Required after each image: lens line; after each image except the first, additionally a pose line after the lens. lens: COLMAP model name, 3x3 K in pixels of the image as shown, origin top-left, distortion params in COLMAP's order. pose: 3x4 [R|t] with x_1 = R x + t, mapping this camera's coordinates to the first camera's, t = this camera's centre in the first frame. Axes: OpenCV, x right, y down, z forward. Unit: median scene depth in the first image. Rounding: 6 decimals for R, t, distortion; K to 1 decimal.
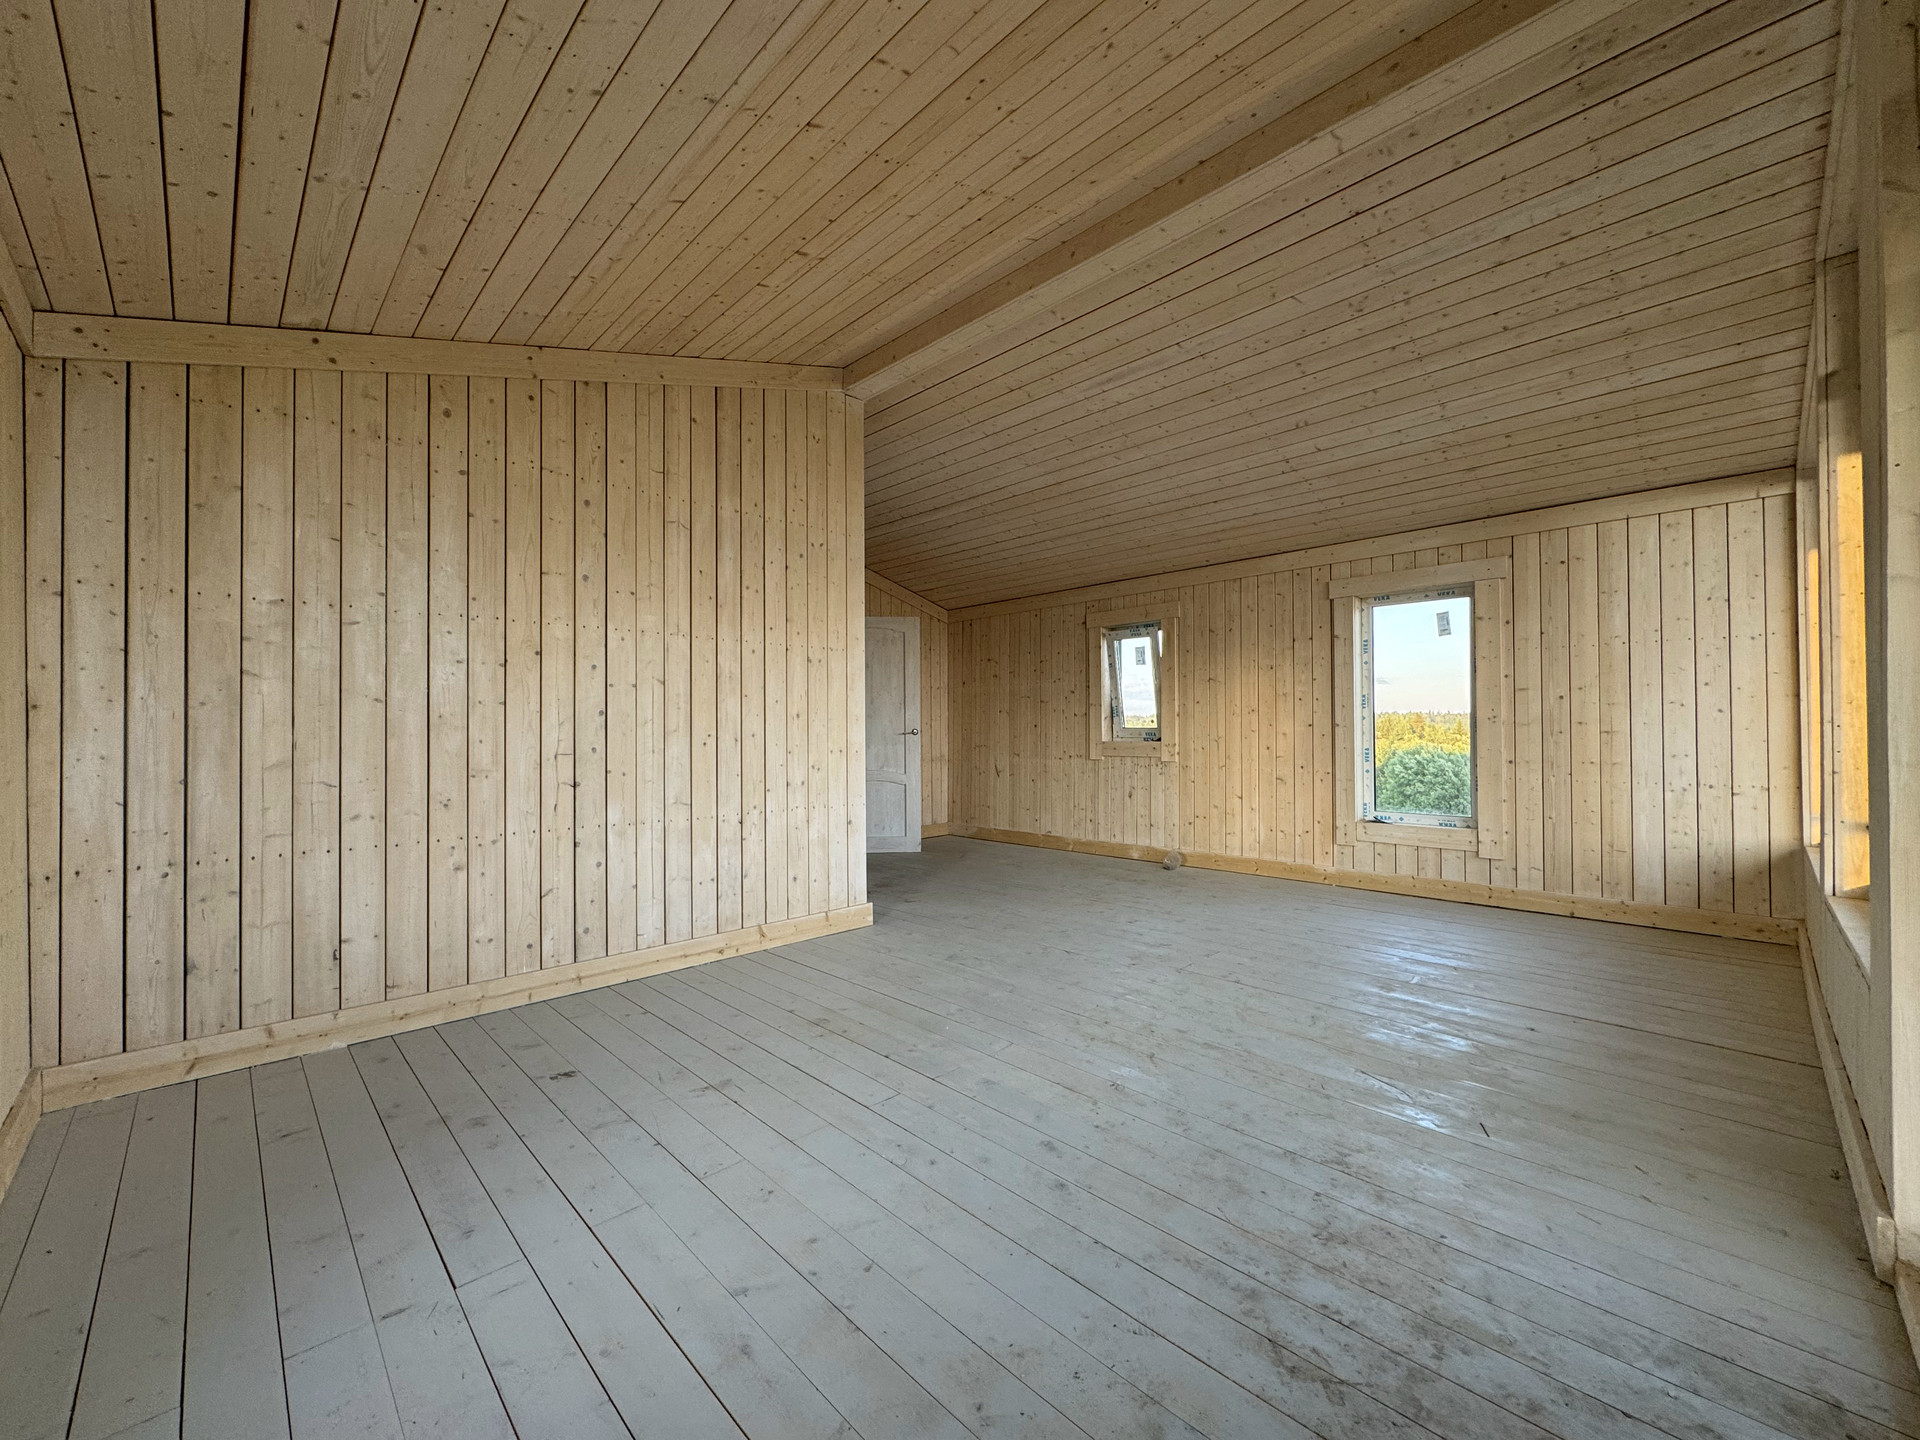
lens RADIAL K [[763.9, 0, 960.0], [0, 763.9, 720.0], [0, 0, 1]] dist [-0.001618, 0.000119]
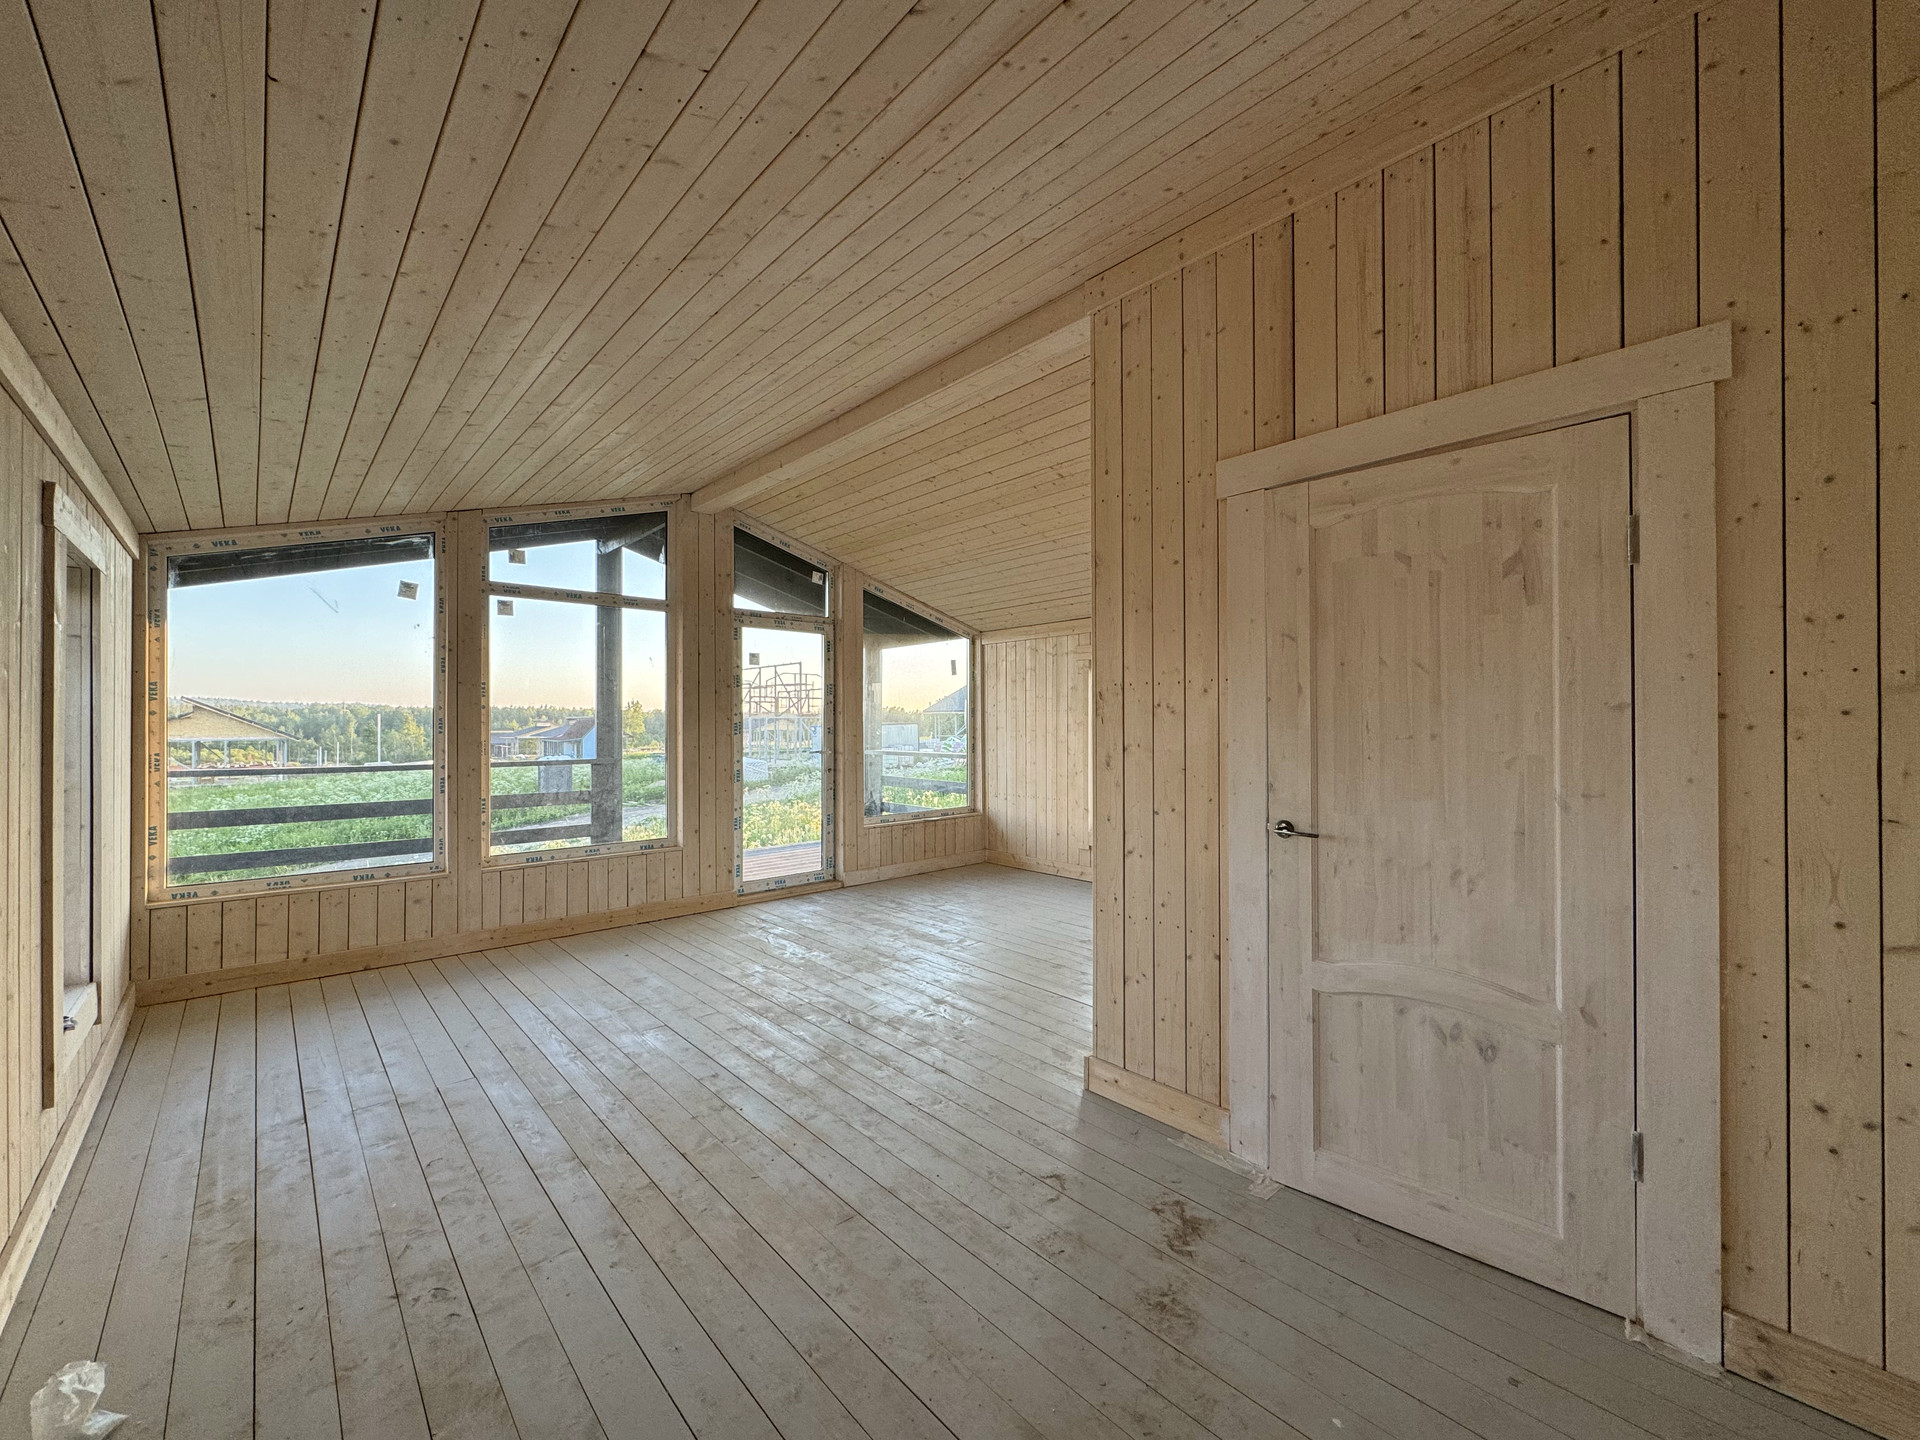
lens RADIAL K [[763.9, 0, 960.0], [0, 763.9, 720.0], [0, 0, 1]] dist [-0.001618, 0.000119]
pose [[-0.999324, 0.009849, 0.035421, -0.036340], [0.009167, 0.999770, -0.019366, -0.055129], [-0.035604, -0.019028, -0.999185, 1.988081]]
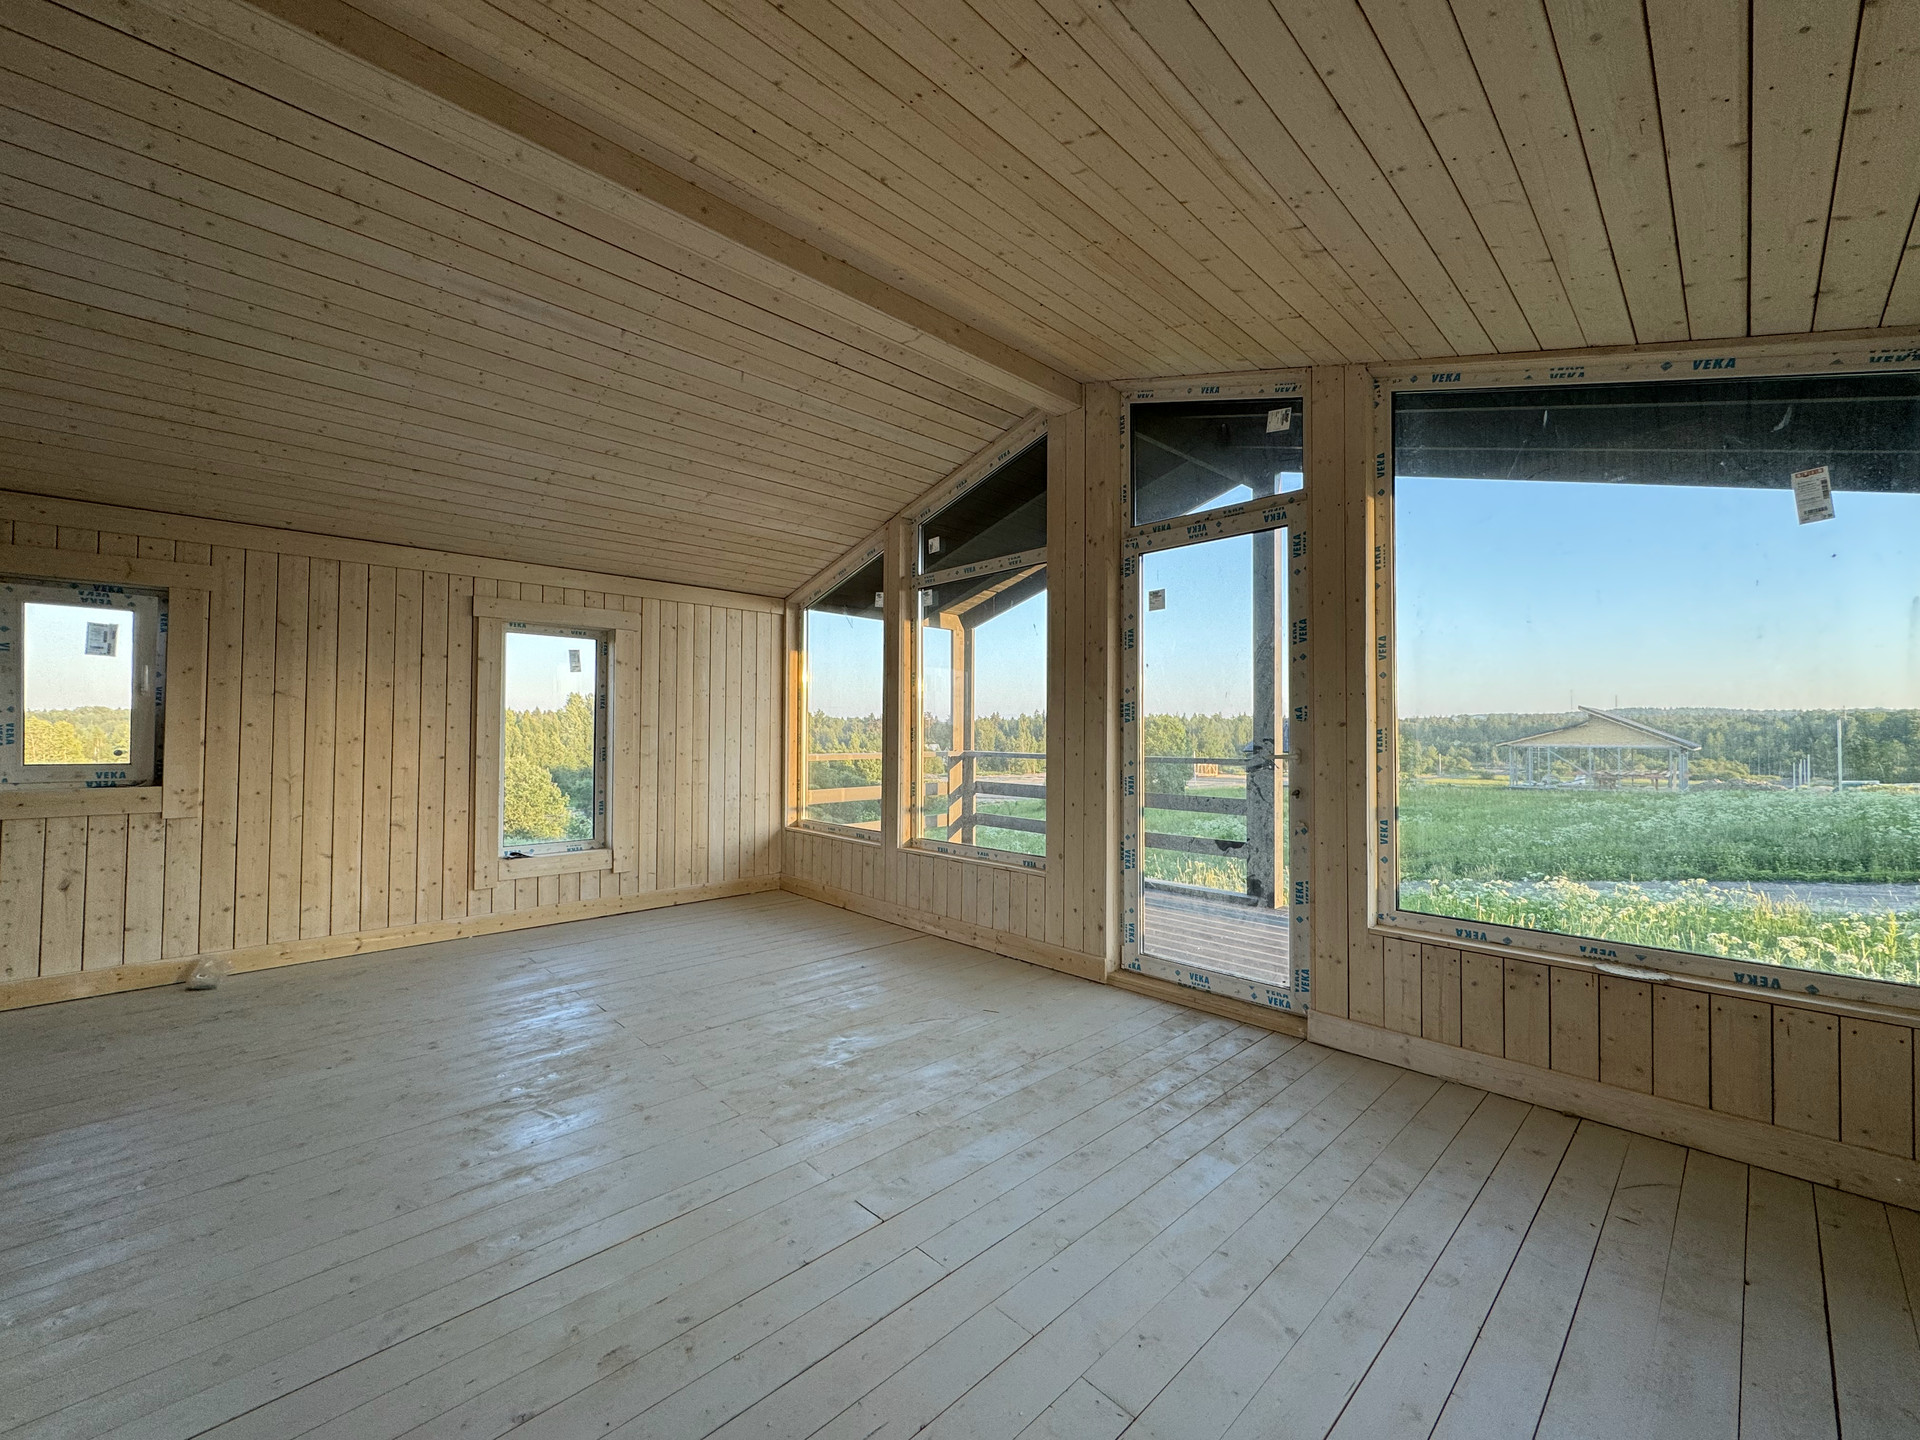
lens RADIAL K [[763.9, 0, 960.0], [0, 763.9, 720.0], [0, 0, 1]] dist [-0.001618, 0.000119]
pose [[0.014361, 0.026771, 0.999538, -0.563647], [-0.015103, 0.999533, -0.026554, -0.030818], [-0.999783, -0.014715, 0.014759, 0.593466]]
